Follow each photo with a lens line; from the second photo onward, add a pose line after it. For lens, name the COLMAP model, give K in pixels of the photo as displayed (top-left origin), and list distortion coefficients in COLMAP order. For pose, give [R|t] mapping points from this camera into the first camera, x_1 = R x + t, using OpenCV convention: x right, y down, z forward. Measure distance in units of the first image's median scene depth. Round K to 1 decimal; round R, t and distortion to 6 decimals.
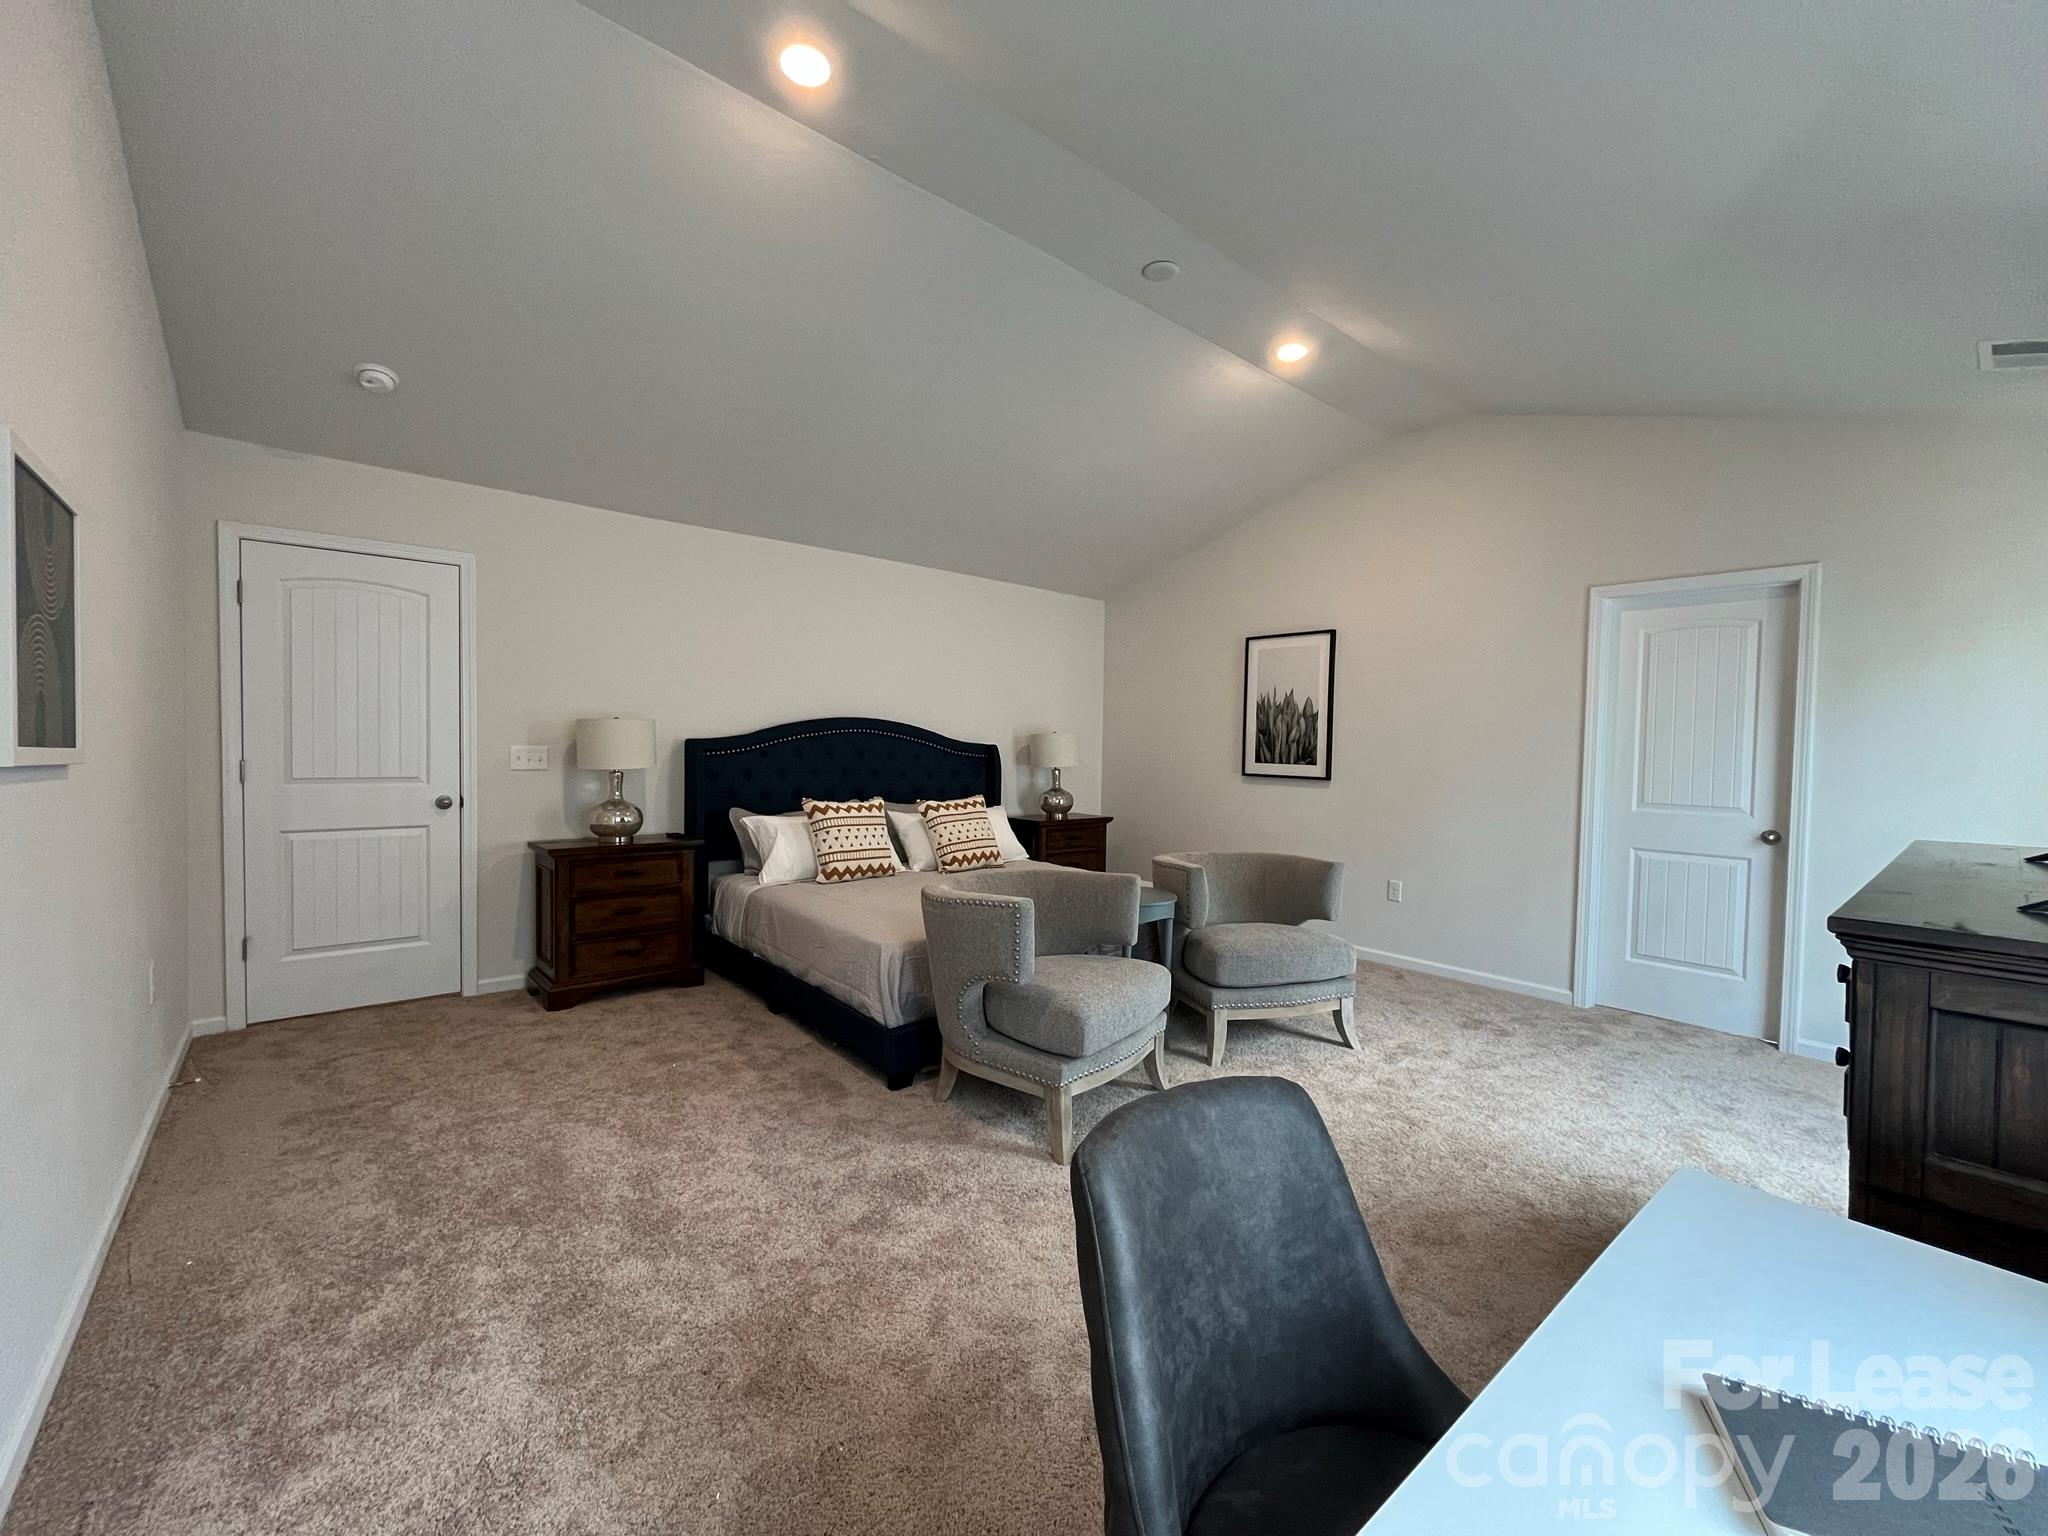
lens RADIAL K [[841.8, 0, 1021.0], [0, 841.8, 765.2], [0, 0, 1]] dist [0.016700, 0.000335]
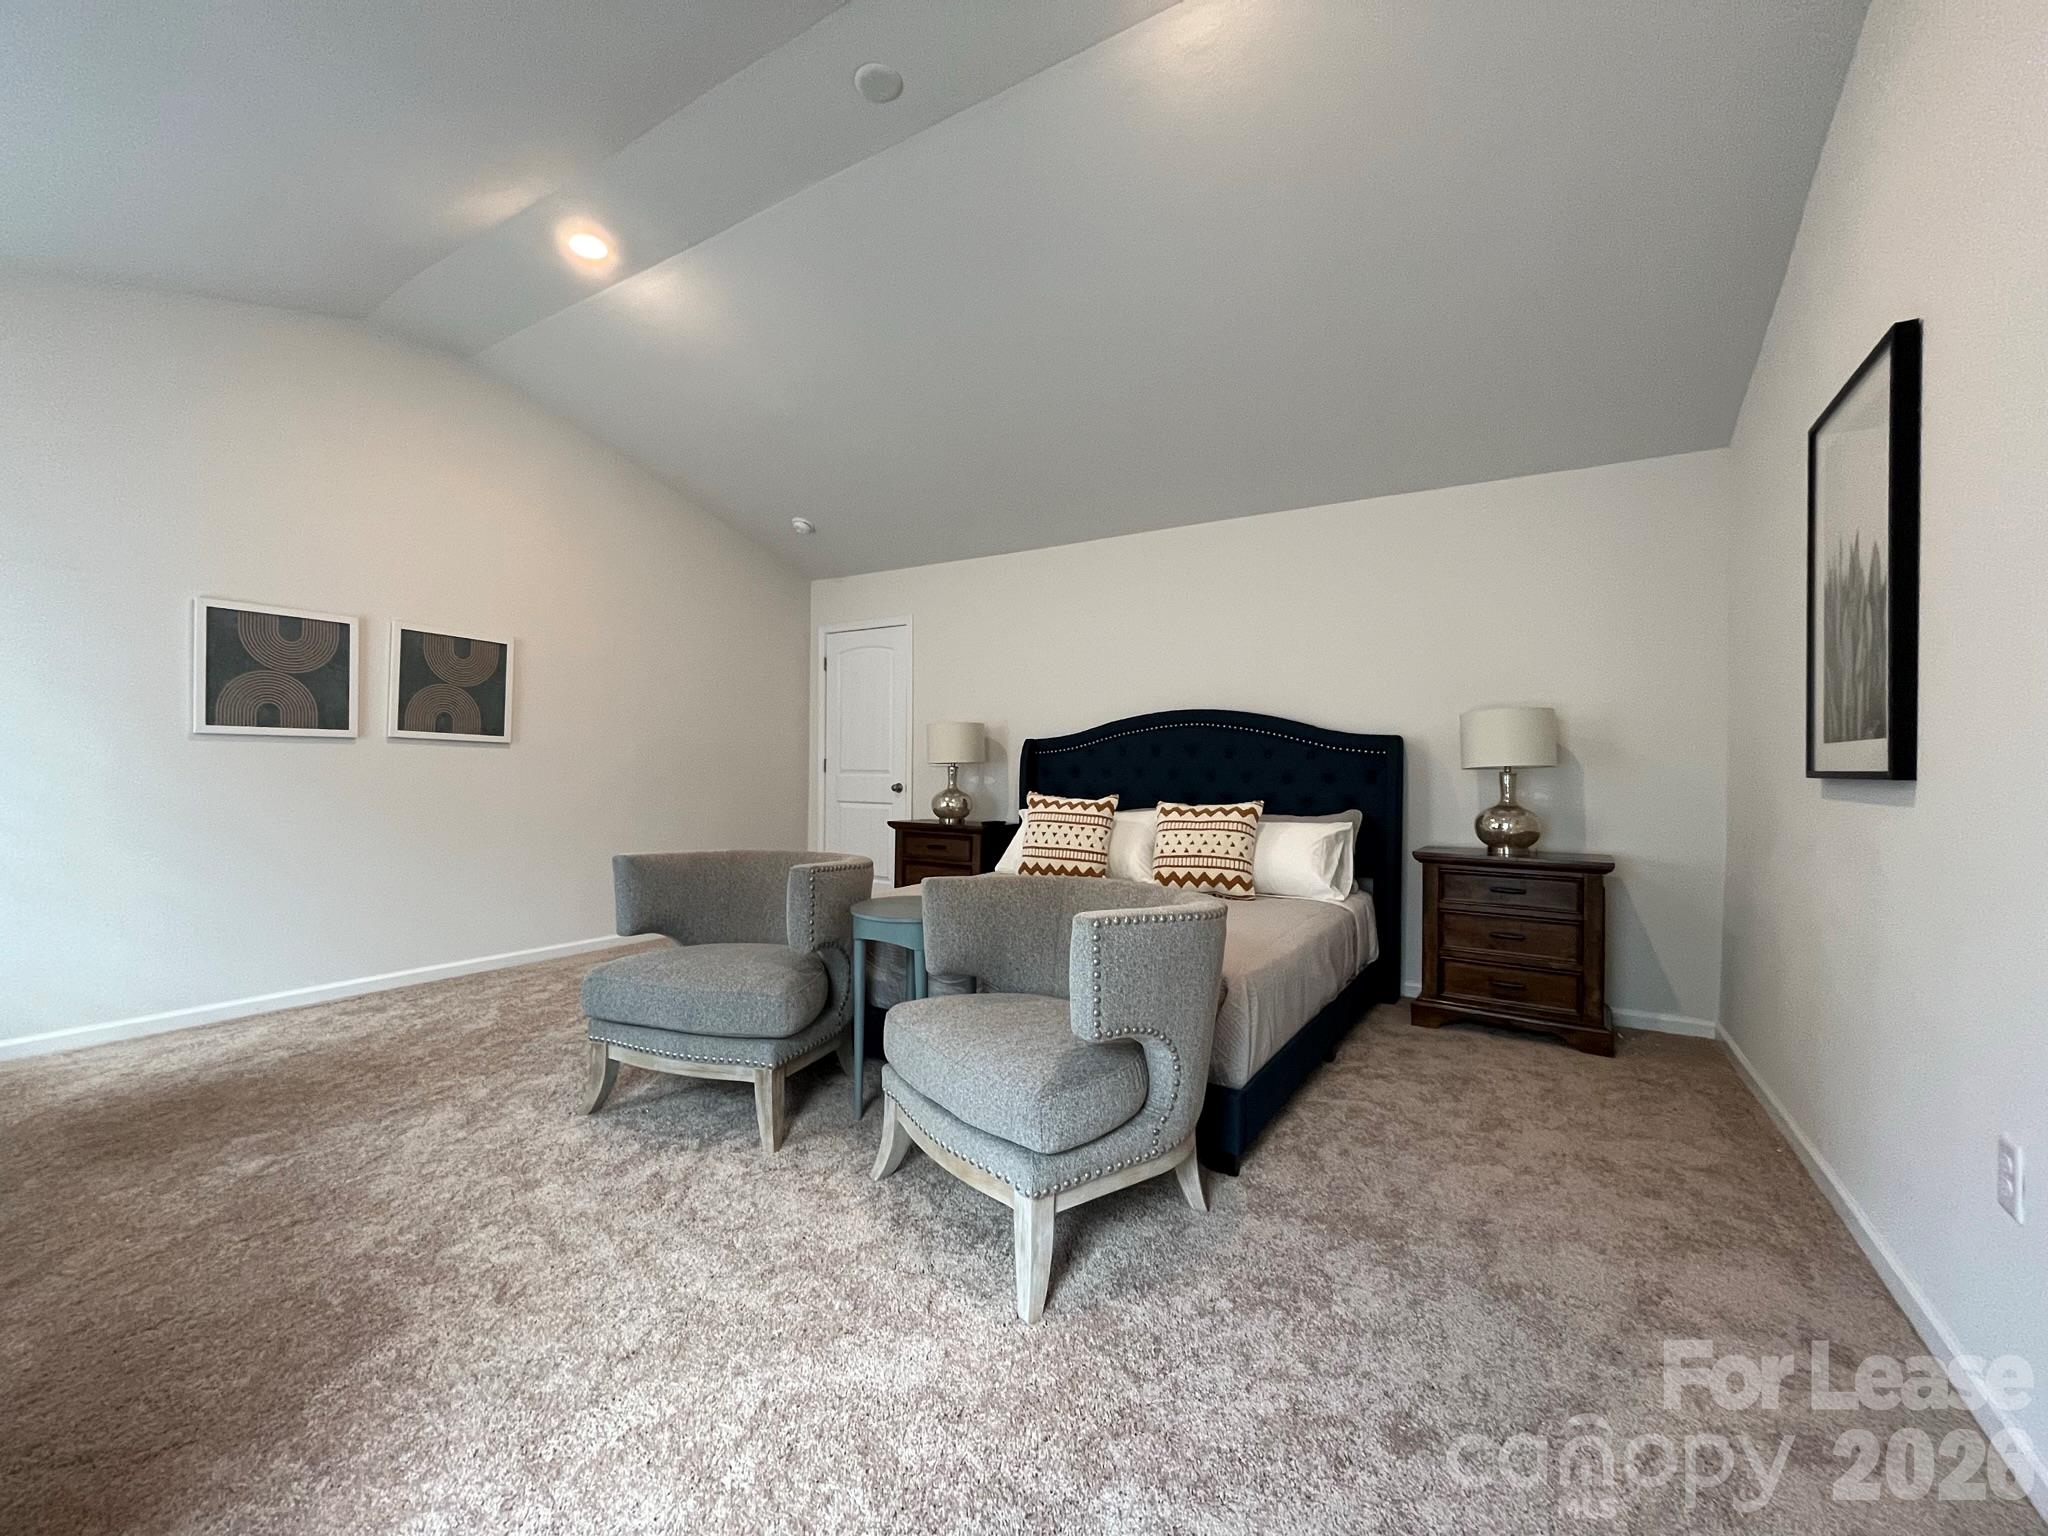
lens RADIAL K [[841.8, 0, 1025.7], [0, 841.8, 772.4], [0, 0, 1]] dist [0.016700, 0.000335]
pose [[0.298547, -0.011276, -0.954328, 0.573089], [-0.029924, 0.999328, -0.021169, 0.030666], [0.953926, 0.034877, 0.298009, 0.565972]]
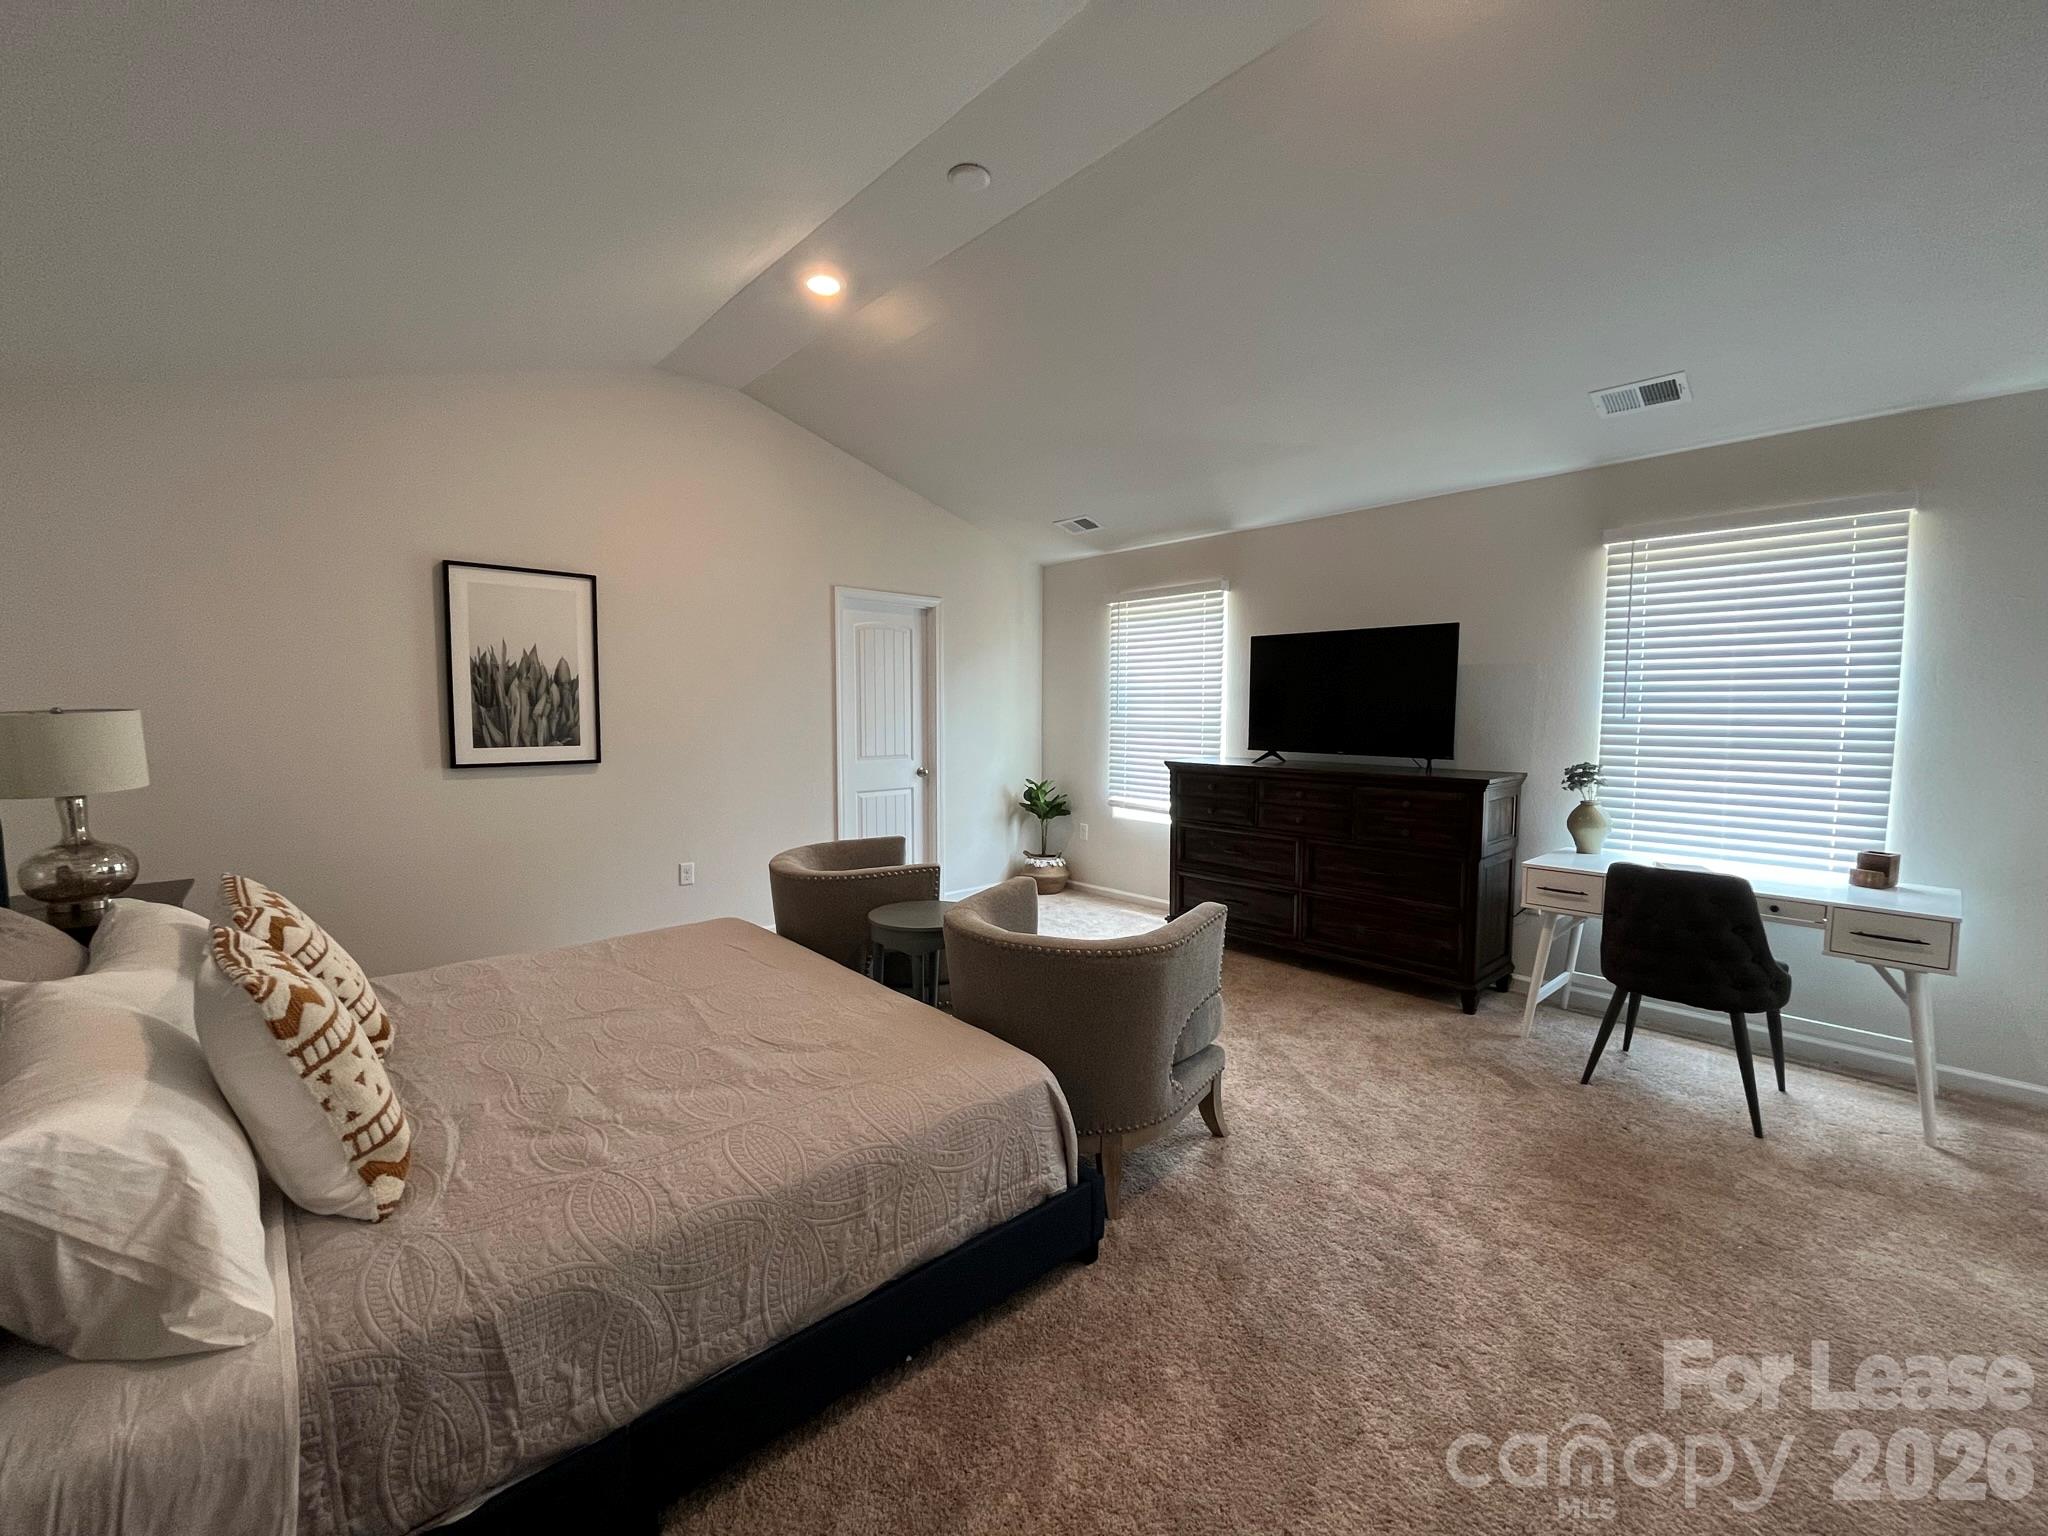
lens RADIAL K [[841.8, 0, 1015.2], [0, 841.8, 767.1], [0, 0, 1]] dist [0.016700, 0.000335]
pose [[-0.038792, -0.092314, 0.994974, -0.454441], [0.024240, 0.995344, 0.093293, -0.043612], [-0.998953, 0.027738, -0.036374, 0.617812]]
